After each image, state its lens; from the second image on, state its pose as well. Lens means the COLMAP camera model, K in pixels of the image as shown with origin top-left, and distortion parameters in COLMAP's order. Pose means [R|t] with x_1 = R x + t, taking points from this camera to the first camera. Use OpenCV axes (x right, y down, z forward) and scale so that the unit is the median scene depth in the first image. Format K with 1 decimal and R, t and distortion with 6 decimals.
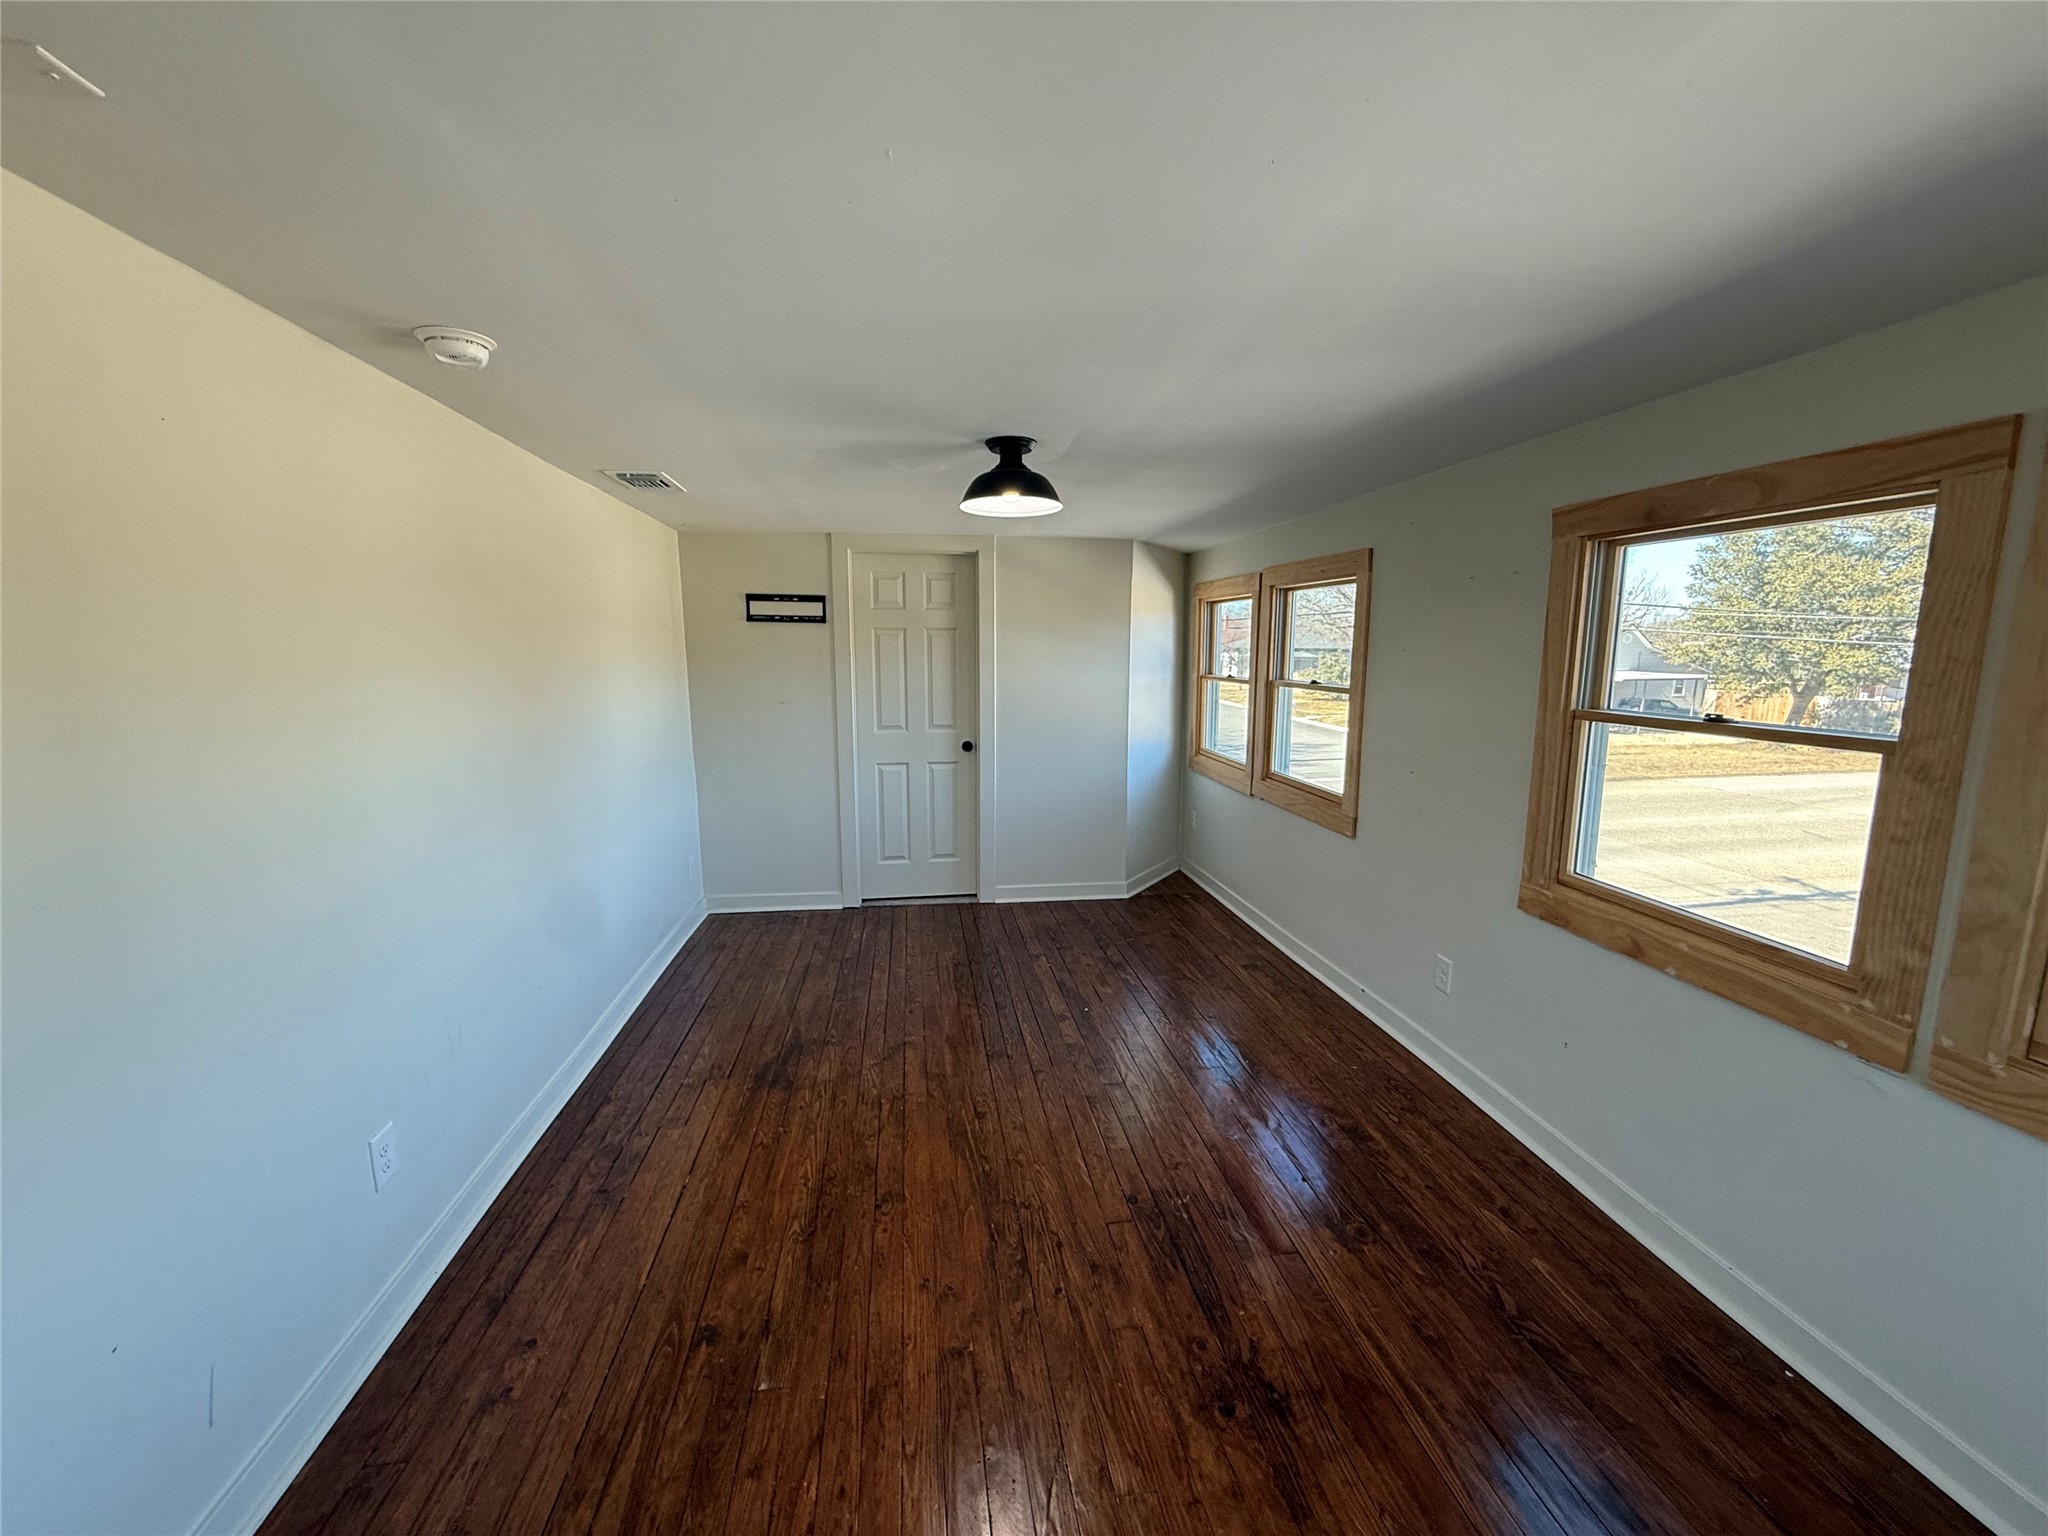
lens RADIAL K [[812.8, 0, 1022.7], [0, 812.8, 766.8], [0, 0, 1]] dist [0.002504, 0.000297]
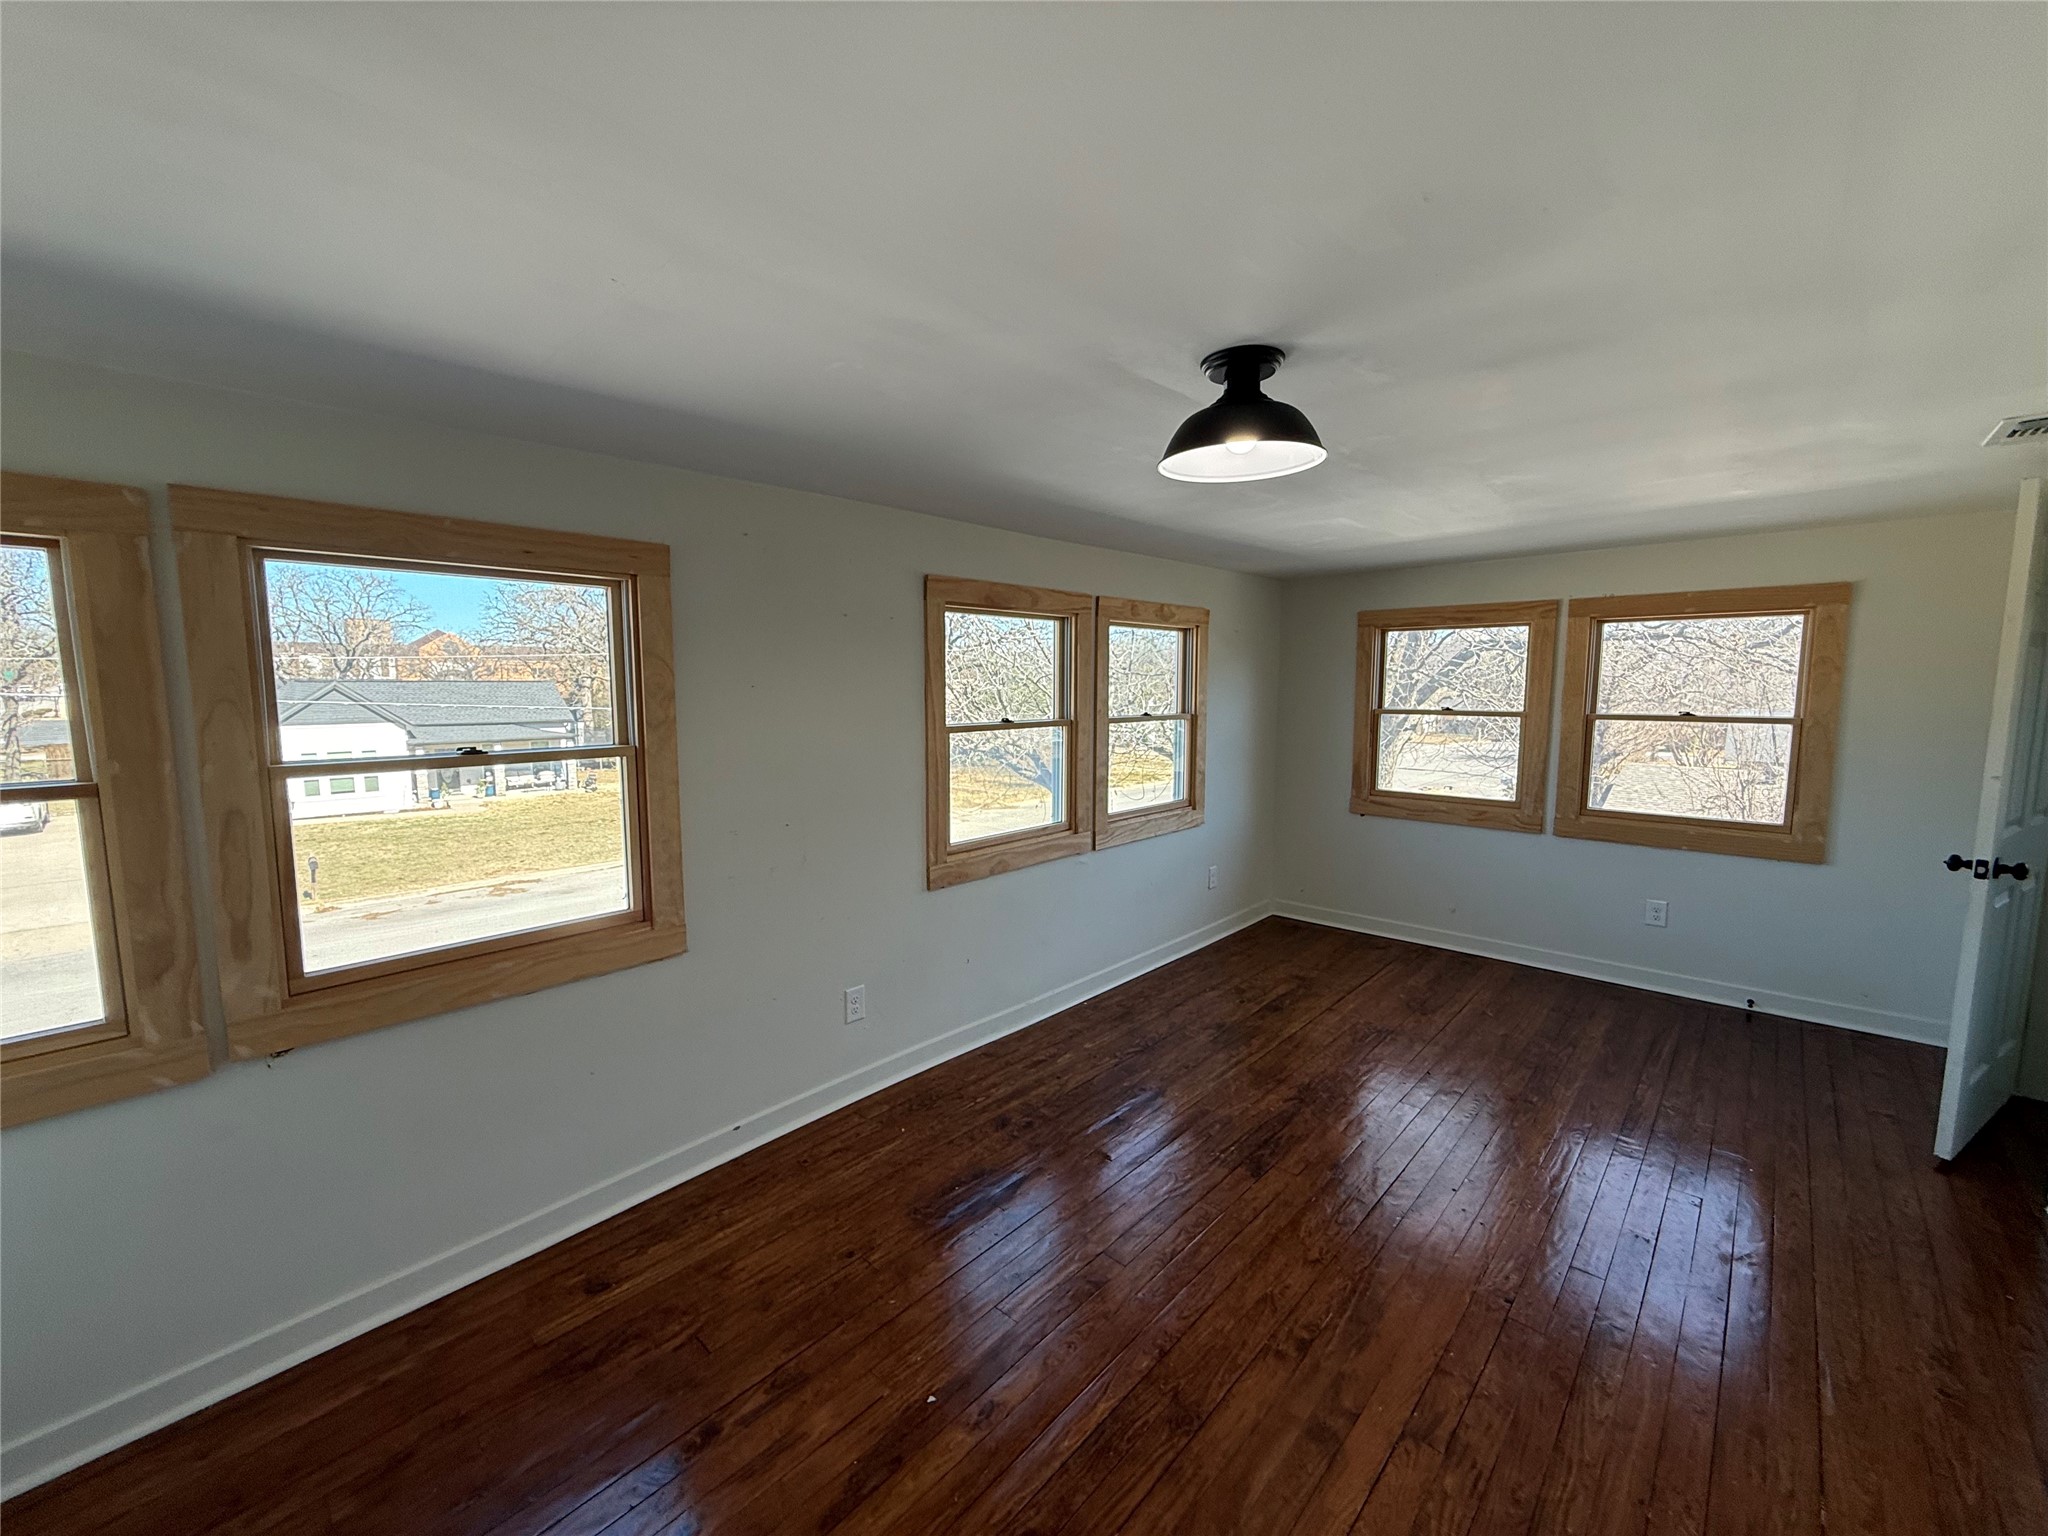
lens RADIAL K [[812.8, 0, 1022.7], [0, 812.8, 766.8], [0, 0, 1]] dist [0.002504, 0.000297]
pose [[-0.629549, -0.093872, 0.771269, -0.419195], [0.104449, 0.973438, 0.203735, -0.247386], [-0.769908, 0.208820, -0.603022, 1.595225]]
